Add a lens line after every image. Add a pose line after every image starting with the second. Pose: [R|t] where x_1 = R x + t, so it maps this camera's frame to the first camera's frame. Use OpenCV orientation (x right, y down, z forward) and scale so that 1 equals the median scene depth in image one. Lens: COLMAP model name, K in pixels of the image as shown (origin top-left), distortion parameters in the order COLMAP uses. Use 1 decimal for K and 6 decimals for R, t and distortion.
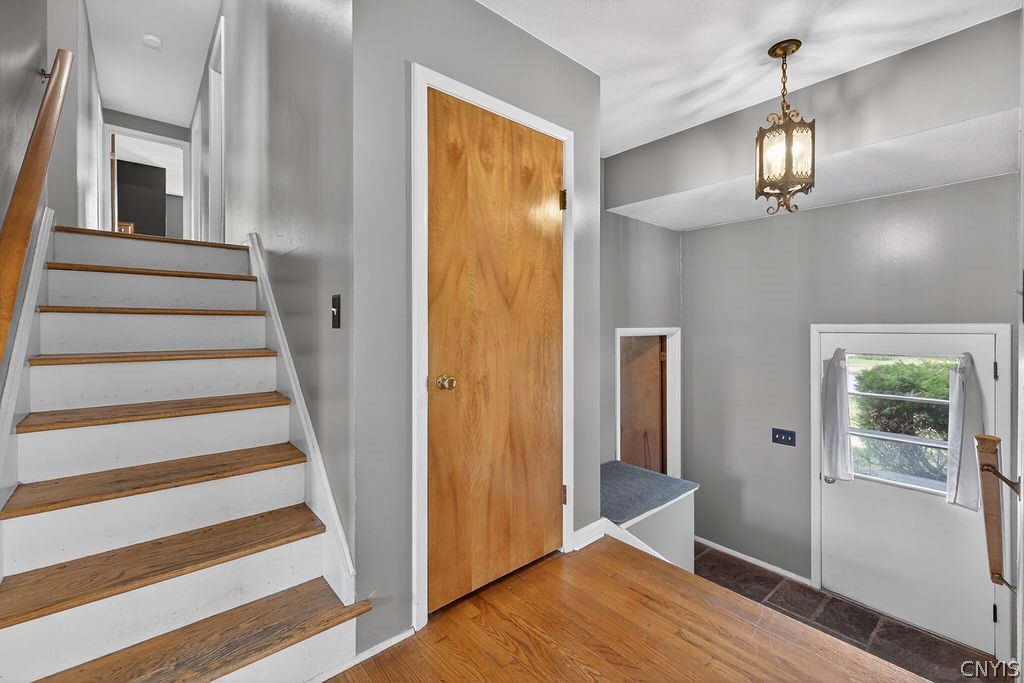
lens RADIAL K [[417.4, 0, 515.5], [0, 417.4, 327.0], [0, 0, 1]] dist [0.003121, 0.000008]
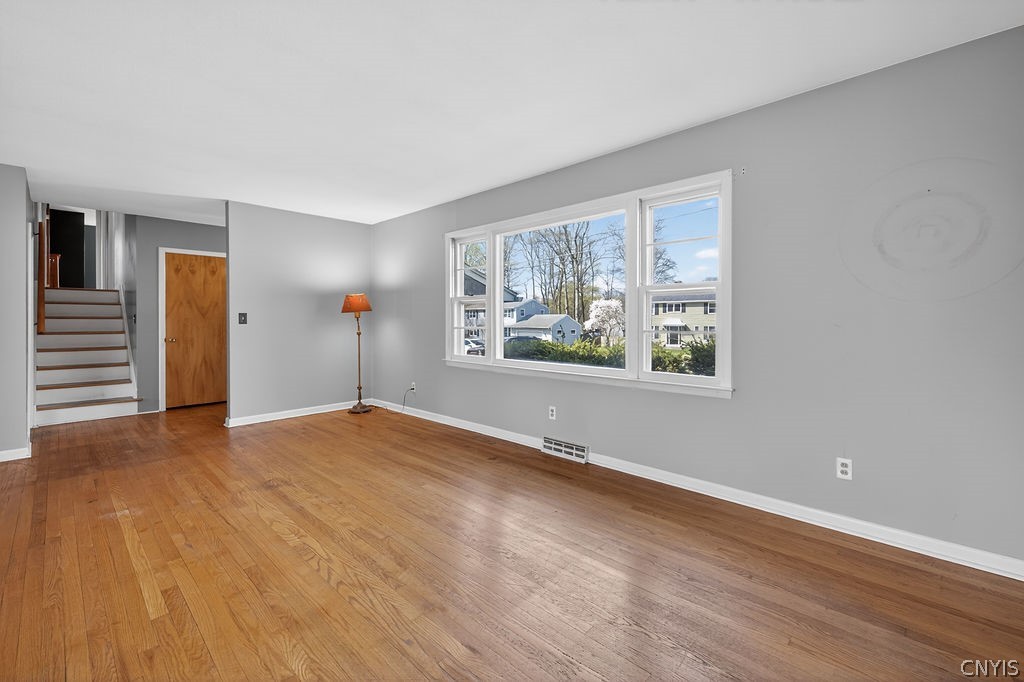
lens RADIAL K [[433.3, 0, 509.3], [0, 433.3, 322.4], [0, 0, 1]] dist [0.008402, -0.000164]
pose [[0.997267, -0.000525, 0.073886, 2.095245], [0.000601, 0.999999, -0.000996, -0.000825], [-0.073886, 0.001038, 0.997266, -2.473931]]
